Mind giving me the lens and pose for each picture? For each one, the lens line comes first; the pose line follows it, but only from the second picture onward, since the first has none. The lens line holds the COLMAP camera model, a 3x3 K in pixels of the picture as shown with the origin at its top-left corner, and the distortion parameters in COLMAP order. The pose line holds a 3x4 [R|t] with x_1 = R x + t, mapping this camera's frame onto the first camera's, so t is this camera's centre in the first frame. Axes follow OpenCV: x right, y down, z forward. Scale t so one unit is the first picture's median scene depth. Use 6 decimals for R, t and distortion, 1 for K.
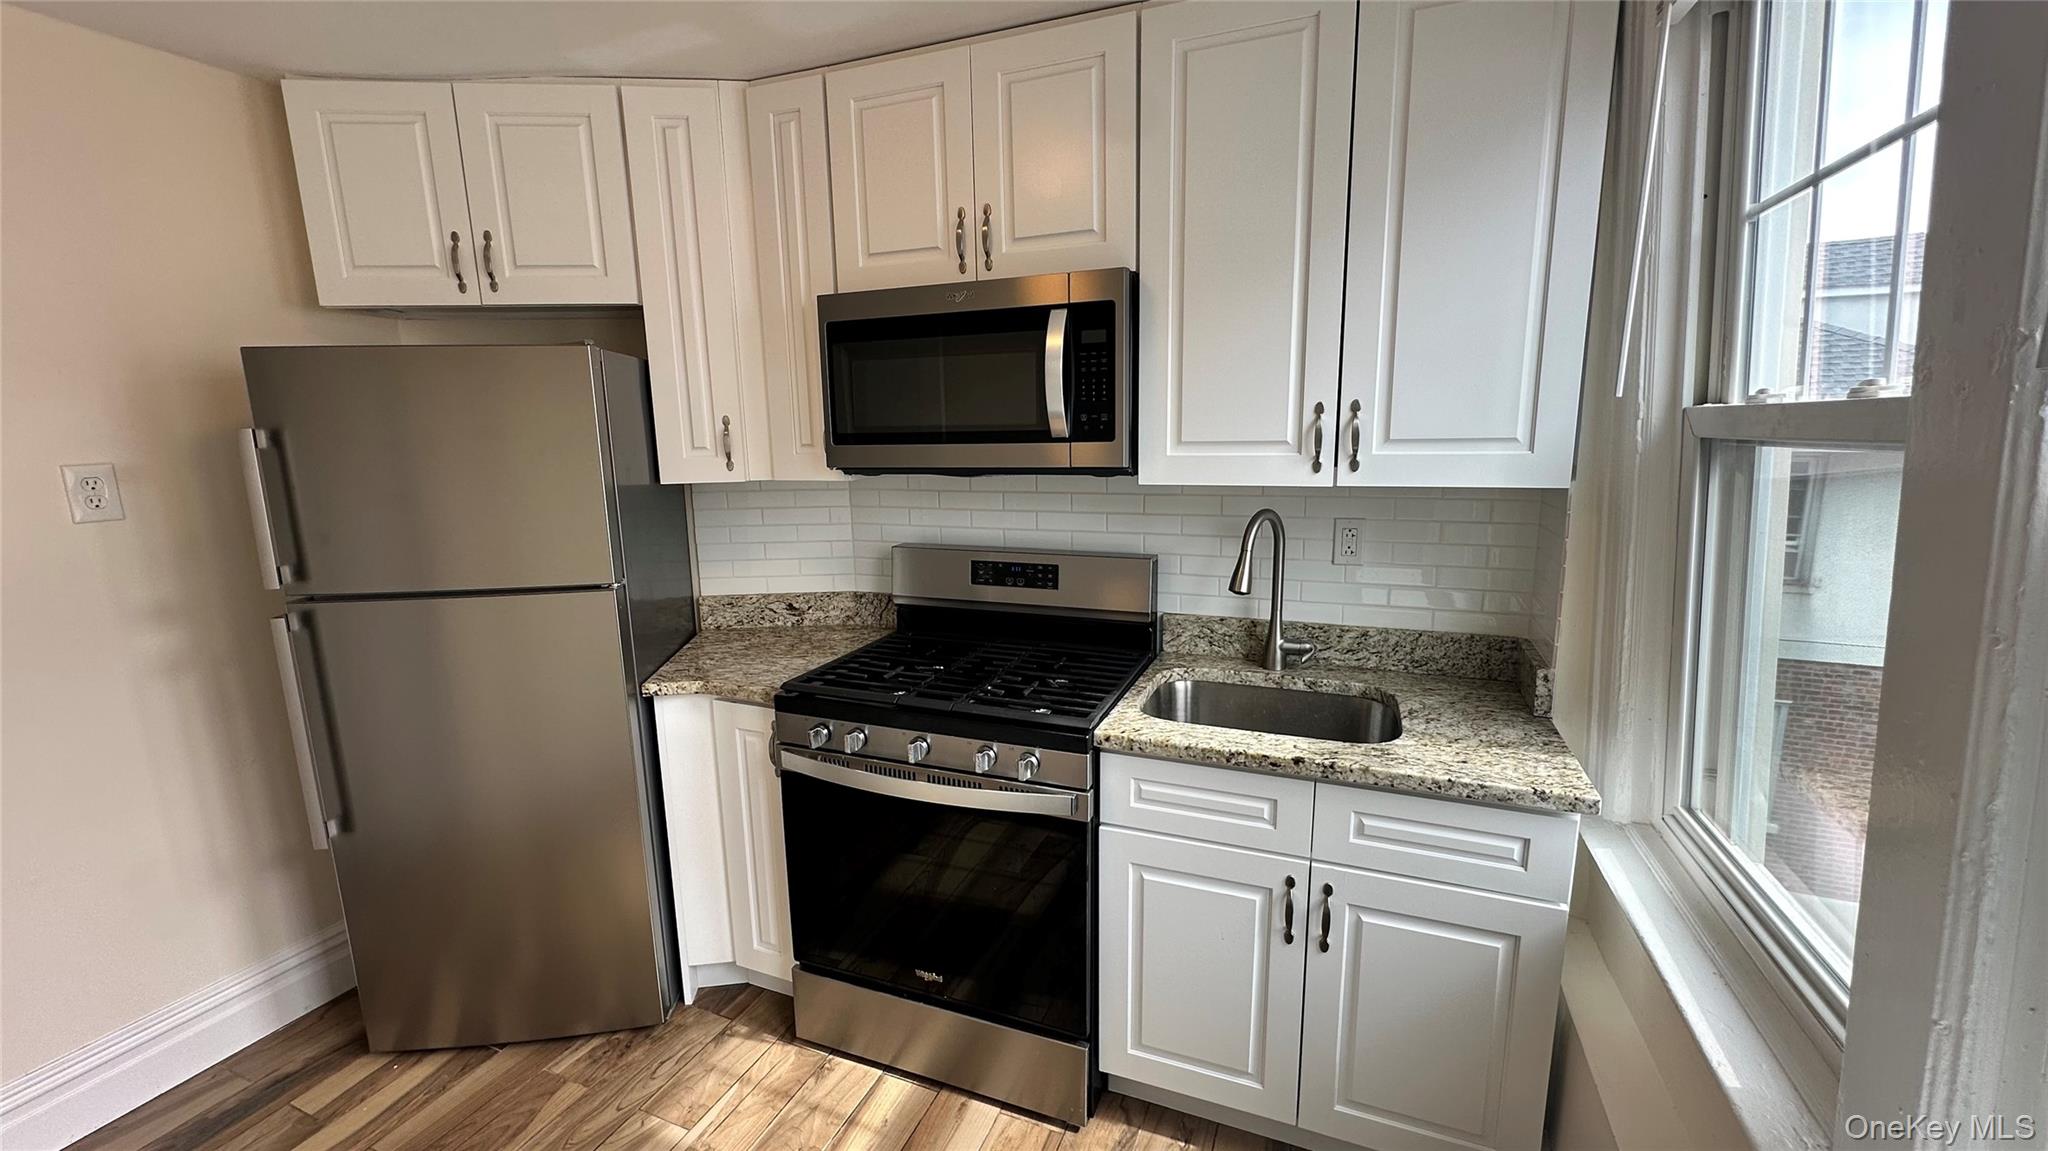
lens RADIAL K [[793.8, 0, 1024.0], [0, 793.8, 575.5], [0, 0, 1]] dist [-0.014040, 0.000080]
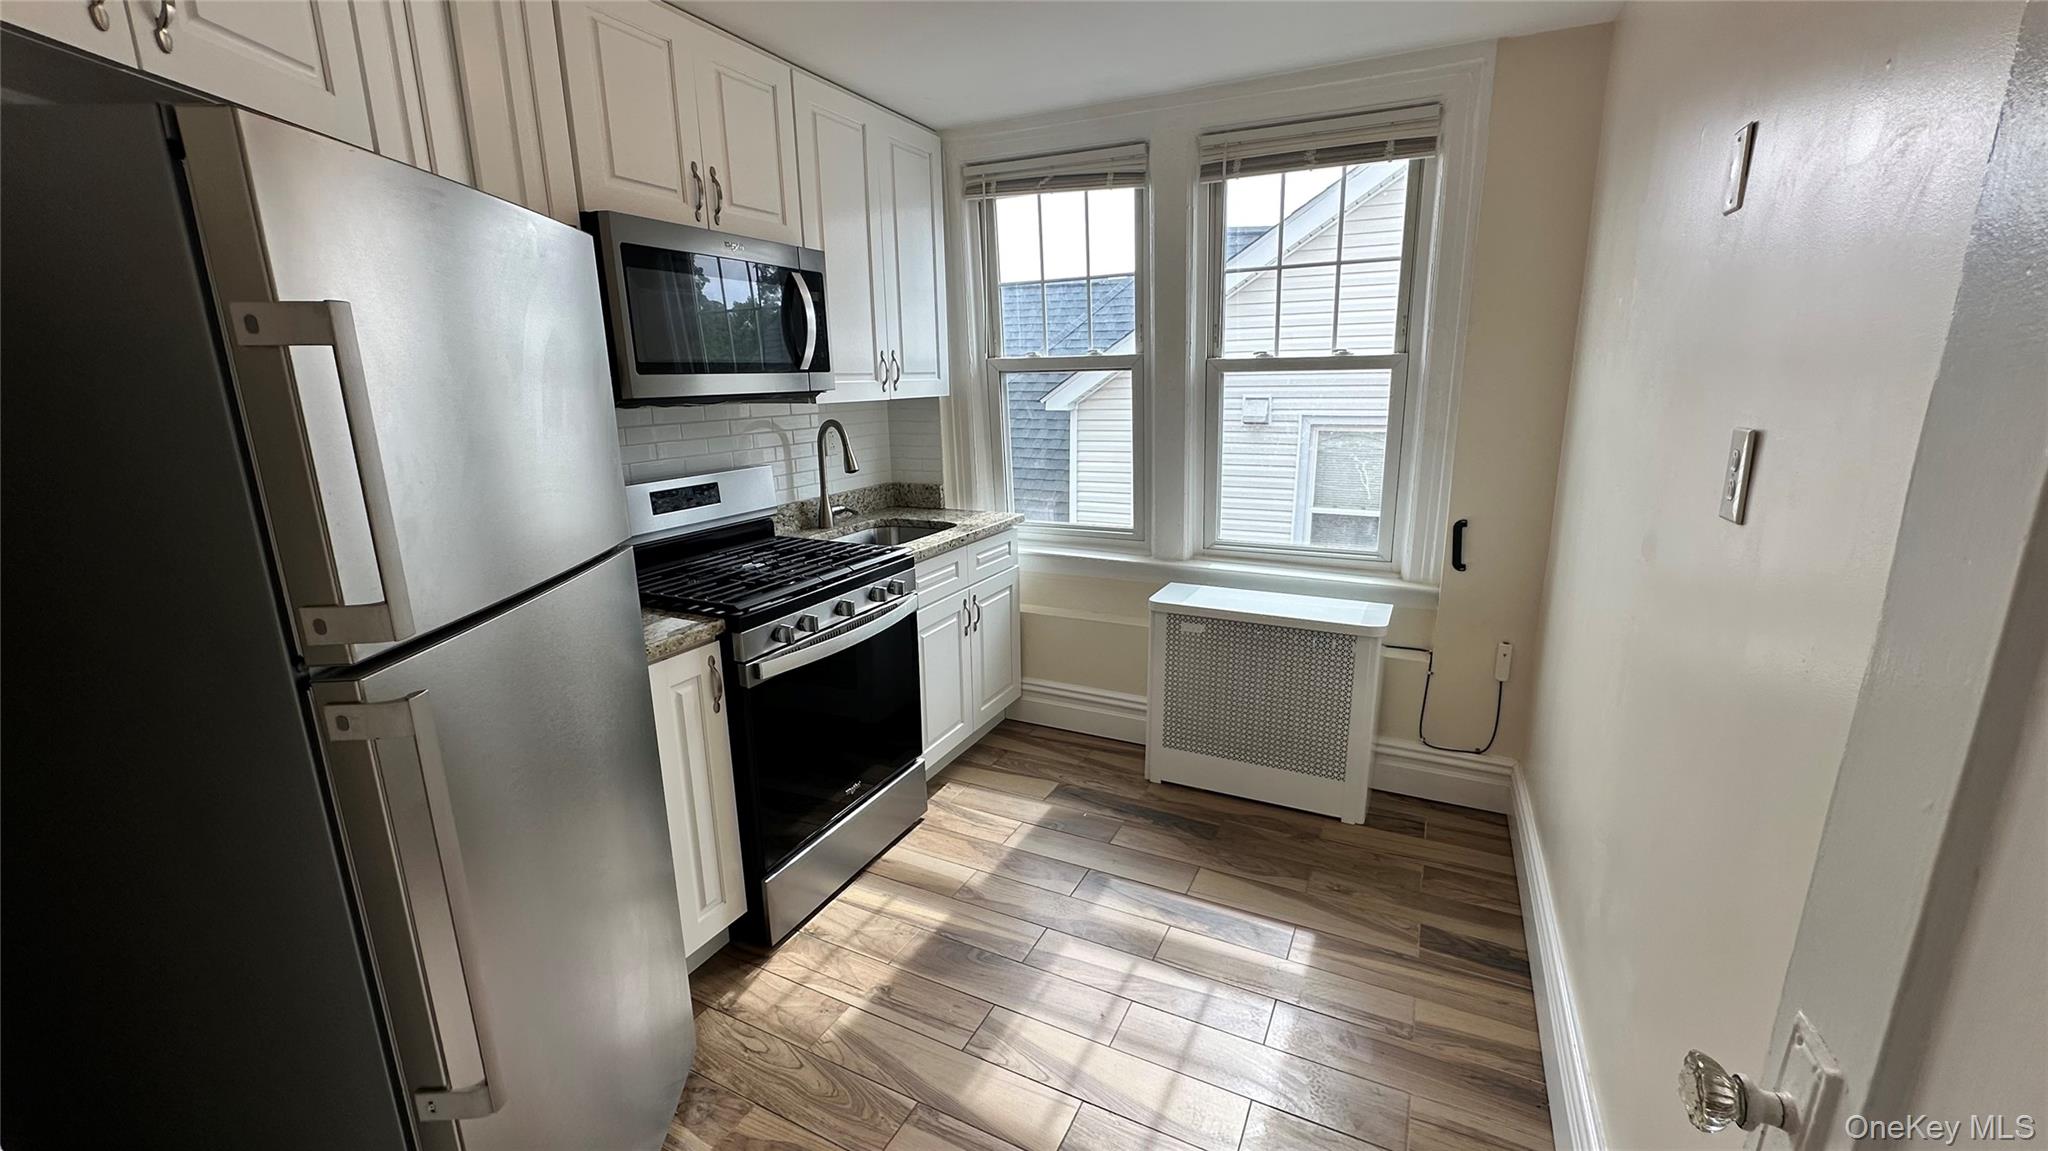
lens RADIAL K [[813.8, 0, 1024.0], [0, 813.8, 575.5], [0, 0, 1]] dist [-0.003220, 0.000358]
pose [[0.077186, -0.223535, 0.971635, -1.423885], [0.190469, 0.959899, 0.205705, -0.052579], [-0.978654, 0.169189, 0.116668, 0.554045]]
